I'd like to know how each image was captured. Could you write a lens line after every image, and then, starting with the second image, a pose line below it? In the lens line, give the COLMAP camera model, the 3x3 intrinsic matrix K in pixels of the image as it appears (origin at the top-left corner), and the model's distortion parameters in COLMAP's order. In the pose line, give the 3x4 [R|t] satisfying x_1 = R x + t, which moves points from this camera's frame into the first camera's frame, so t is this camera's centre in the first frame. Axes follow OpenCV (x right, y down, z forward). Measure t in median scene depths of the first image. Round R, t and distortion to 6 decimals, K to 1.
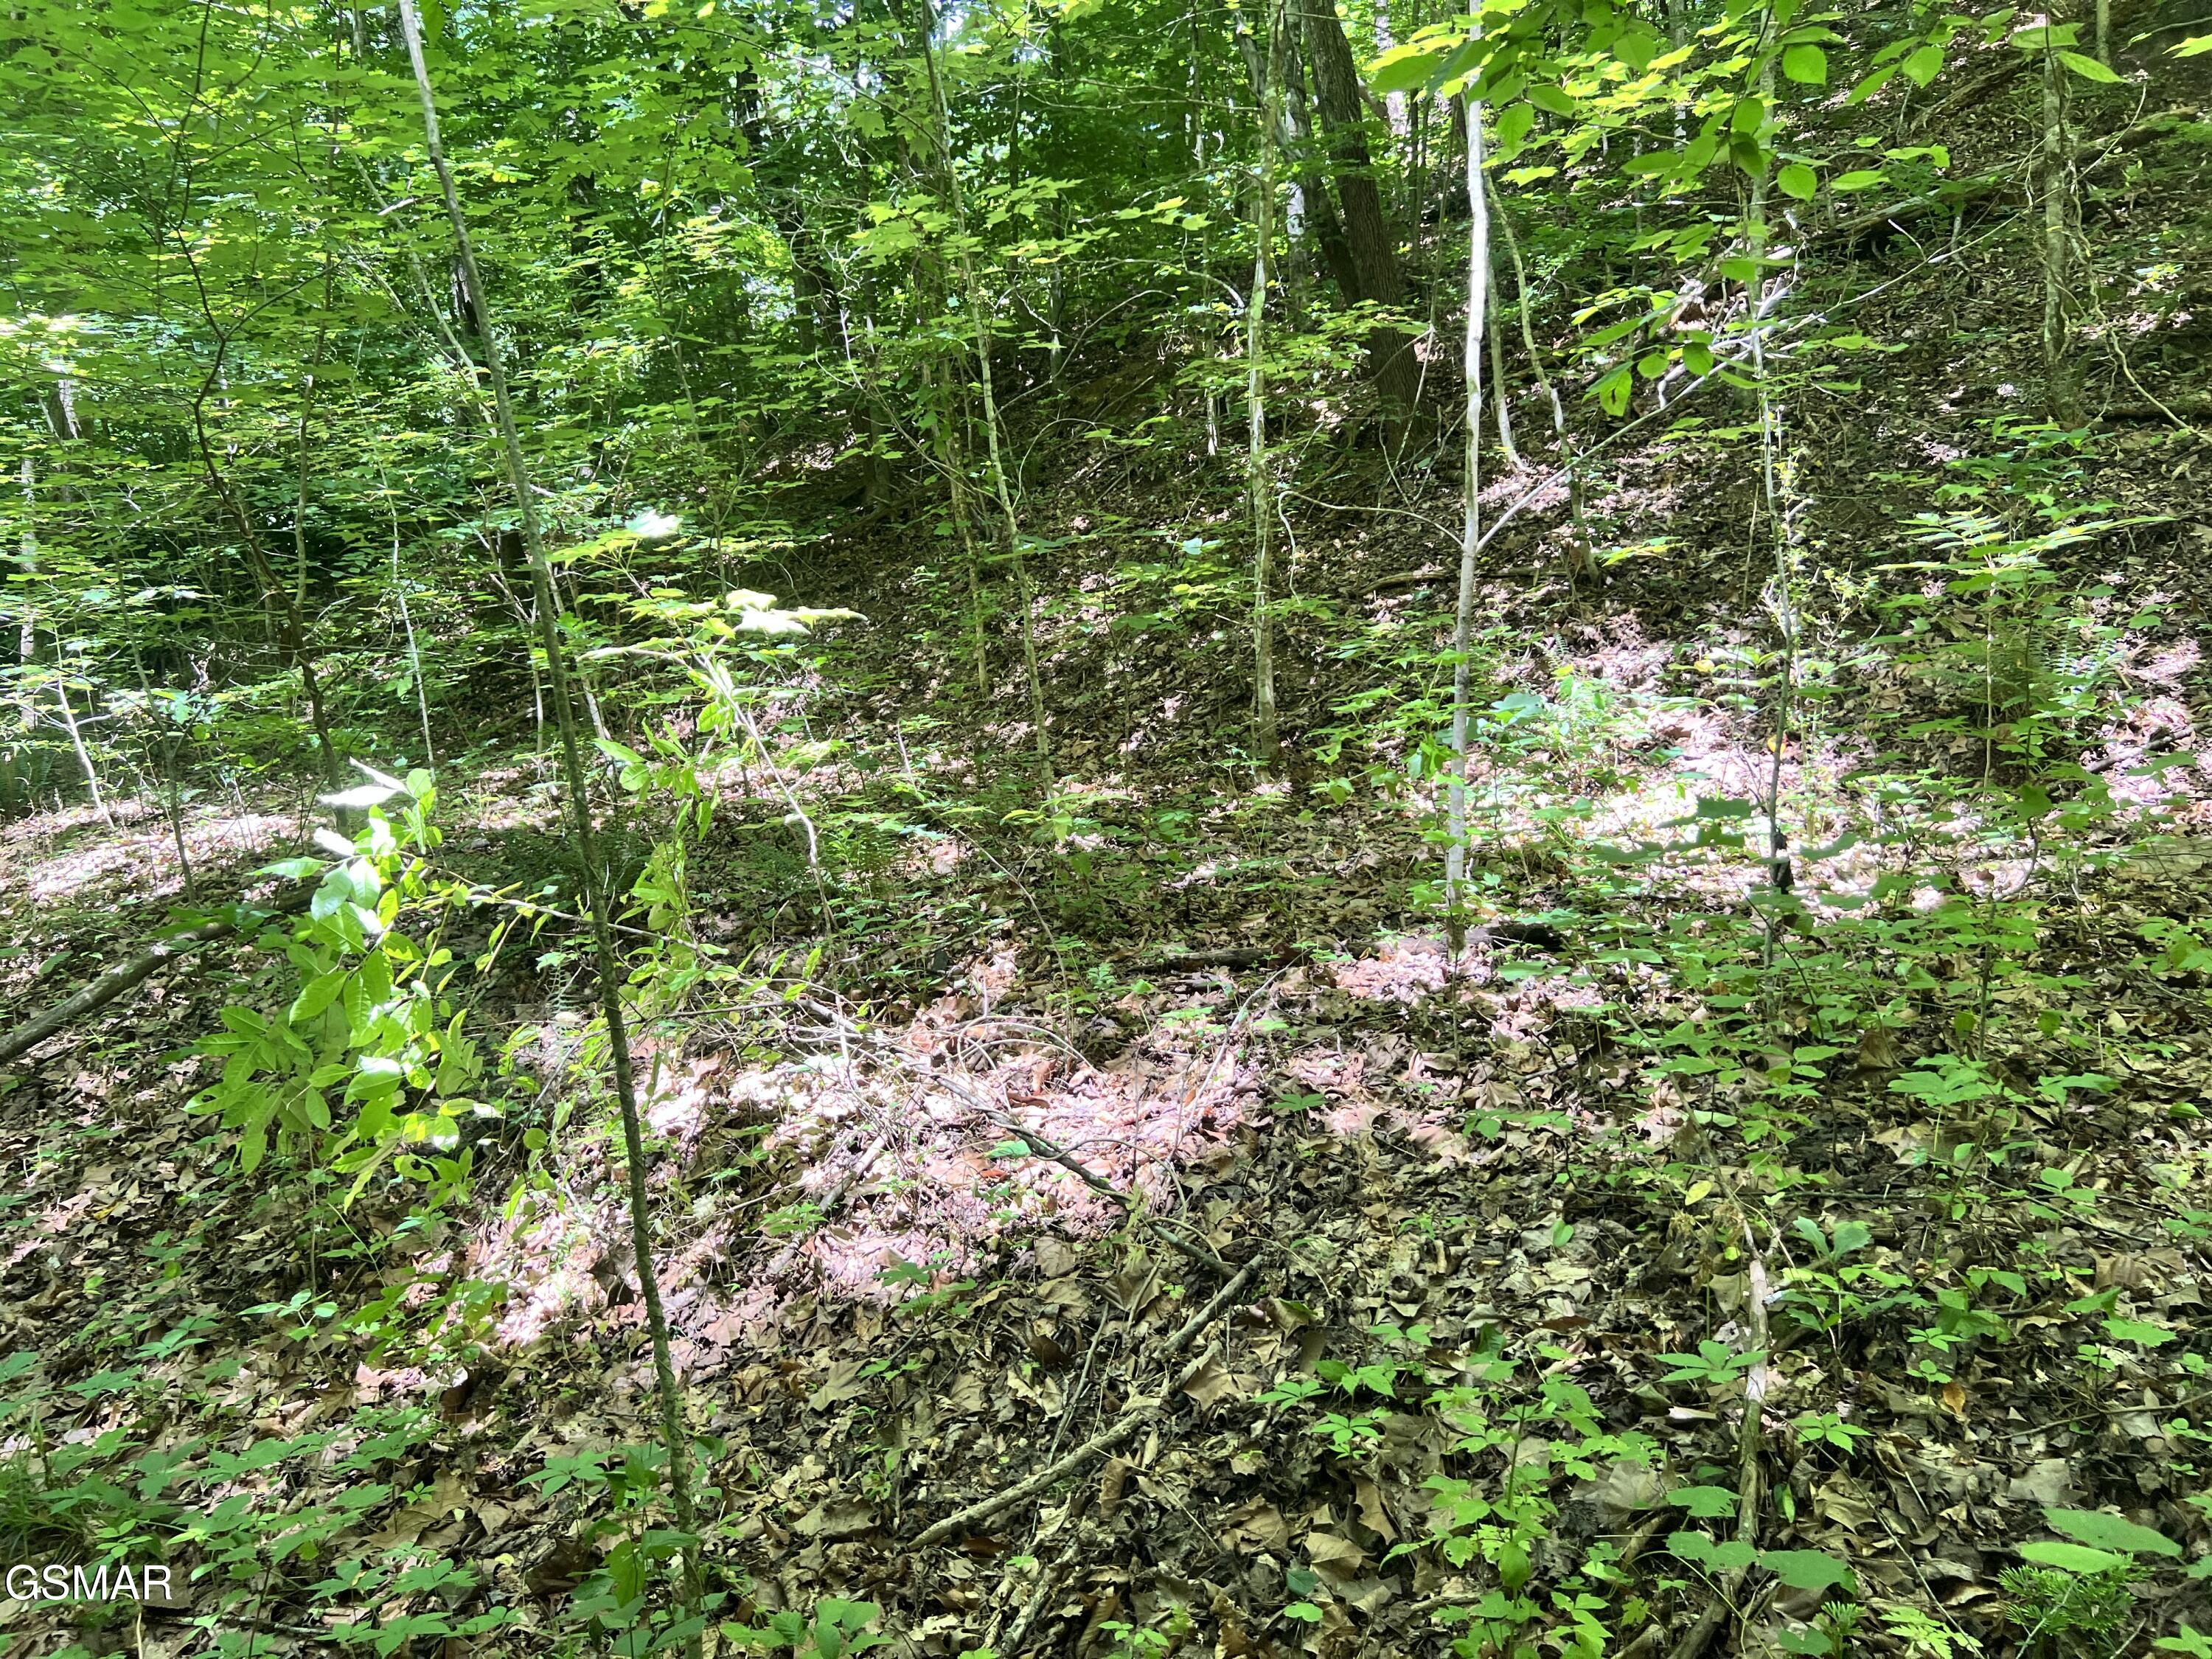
lens RADIAL K [[1634.8, 0, 1106.7], [0, 1634.8, 860.5], [0, 0, 1]] dist [0.043505, -0.058384]
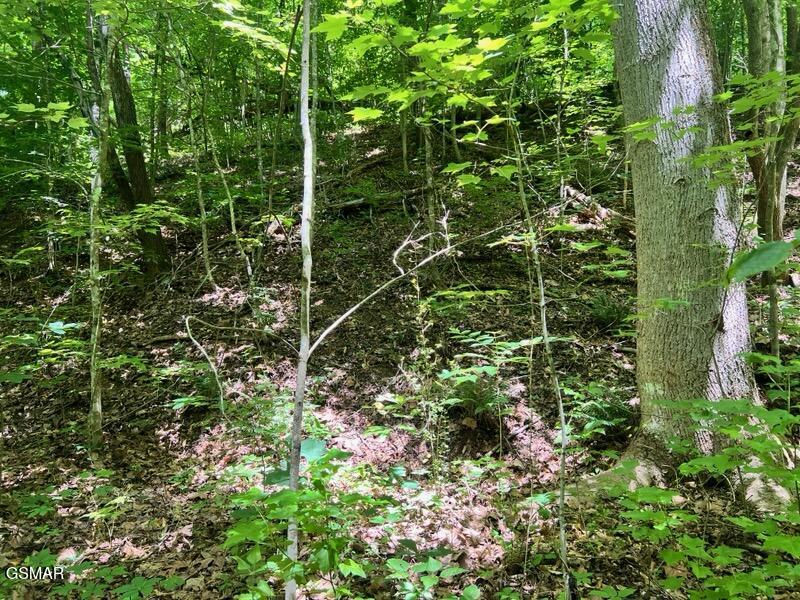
lens RADIAL K [[591.3, 0, 400.3], [0, 591.3, 311.2], [0, 0, 1]] dist [0.043505, -0.058384]
pose [[0.817001, 0.044137, 0.574944, -0.012741], [0.064733, 0.983743, -0.167506, -0.136042], [-0.572991, 0.174071, 0.800862, 0.525439]]
